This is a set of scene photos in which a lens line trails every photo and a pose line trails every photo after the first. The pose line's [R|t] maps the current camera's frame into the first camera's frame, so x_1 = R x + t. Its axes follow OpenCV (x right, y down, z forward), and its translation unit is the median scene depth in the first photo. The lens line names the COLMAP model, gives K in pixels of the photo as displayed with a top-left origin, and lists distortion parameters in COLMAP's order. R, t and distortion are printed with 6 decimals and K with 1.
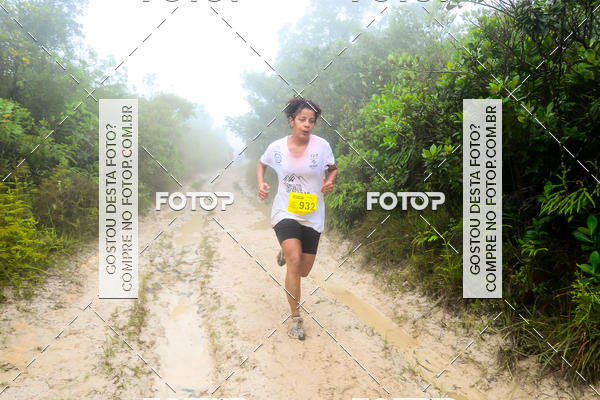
lens RADIAL K [[460.2, 0, 308.7], [0, 460.2, 205.9], [0, 0, 1]] dist [-0.117708, 0.101545]
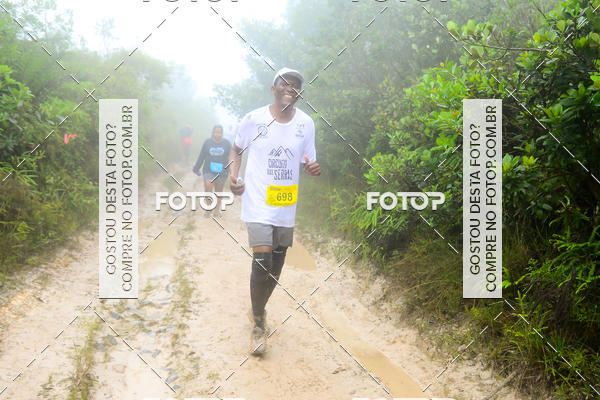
lens RADIAL K [[662.9, 0, 313.6], [0, 662.9, 207.6], [0, 0, 1]] dist [0.032450, 0.000000]
pose [[0.999212, 0.029173, -0.026928, 0.004347], [-0.029202, 0.999573, -0.000701, -0.035609], [0.026896, 0.001487, 0.999637, -0.027134]]
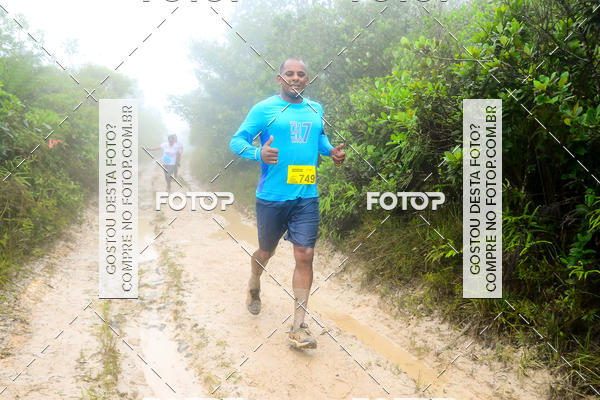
lens RADIAL K [[556.6, 0, 309.8], [0, 556.6, 208.7], [0, 0, 1]] dist [-0.015400, 0.000000]
pose [[0.995326, -0.007986, 0.096237, -0.085080], [0.006329, 0.999827, 0.017506, -0.030859], [-0.096360, -0.016815, 0.995205, -0.012735]]
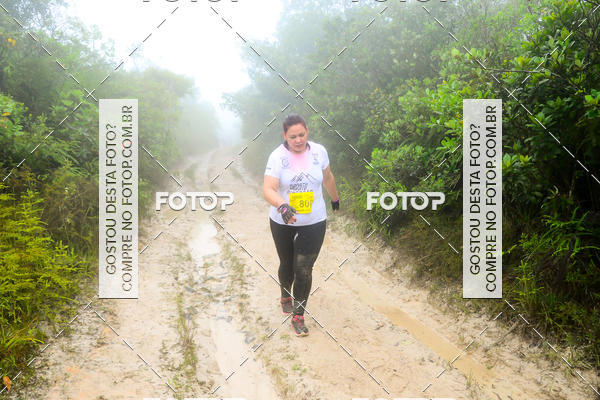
lens RADIAL K [[533.7, 0, 305.3], [0, 533.7, 209.3], [0, 0, 1]] dist [-0.075186, 0.120620]
pose [[0.999926, -0.008363, 0.008839, -0.110347], [0.007949, 0.998912, 0.045946, -0.063285], [-0.009213, -0.045872, 0.998905, -0.036762]]
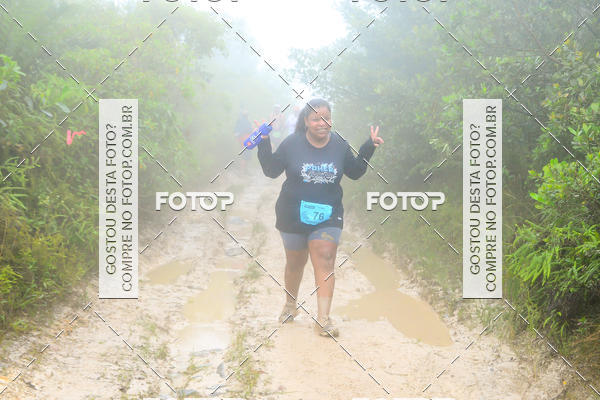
lens RADIAL K [[1063.8, 0, 319.9], [0, 1063.8, 209.3], [0, 0, 1]] dist [0.177368, 0.000000]
pose [[0.988970, 0.033022, -0.144389, 0.002085], [-0.037043, 0.998995, -0.025244, -0.043653], [0.143410, 0.030314, 0.989199, -0.060760]]
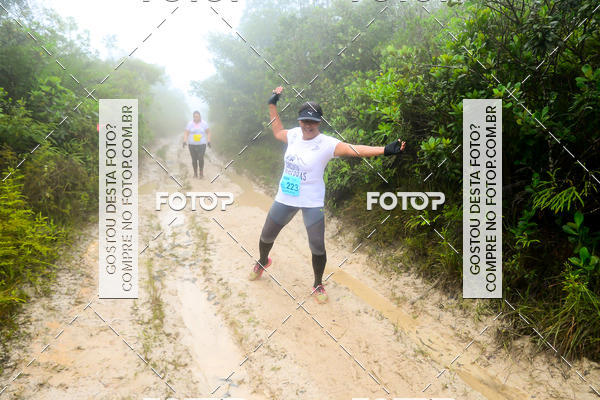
lens RADIAL K [[472.3, 0, 307.3], [0, 472.3, 209.9], [0, 0, 1]] dist [-0.112189, 0.111625]
pose [[0.995695, -0.012285, 0.091875, -0.094708], [0.003375, 0.995326, 0.096513, -0.059552], [-0.092631, -0.095787, 0.991082, -0.051262]]
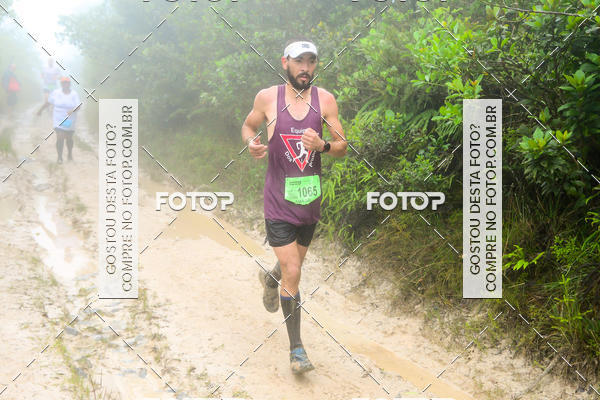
lens RADIAL K [[816.8, 0, 308.0], [0, 816.8, 203.0], [0, 0, 1]] dist [0.077978, 0.000000]
pose [[0.983087, -0.022016, 0.181812, -0.221099], [0.011526, 0.998218, 0.058555, -0.083137], [-0.182777, -0.055469, 0.981588, -0.086823]]
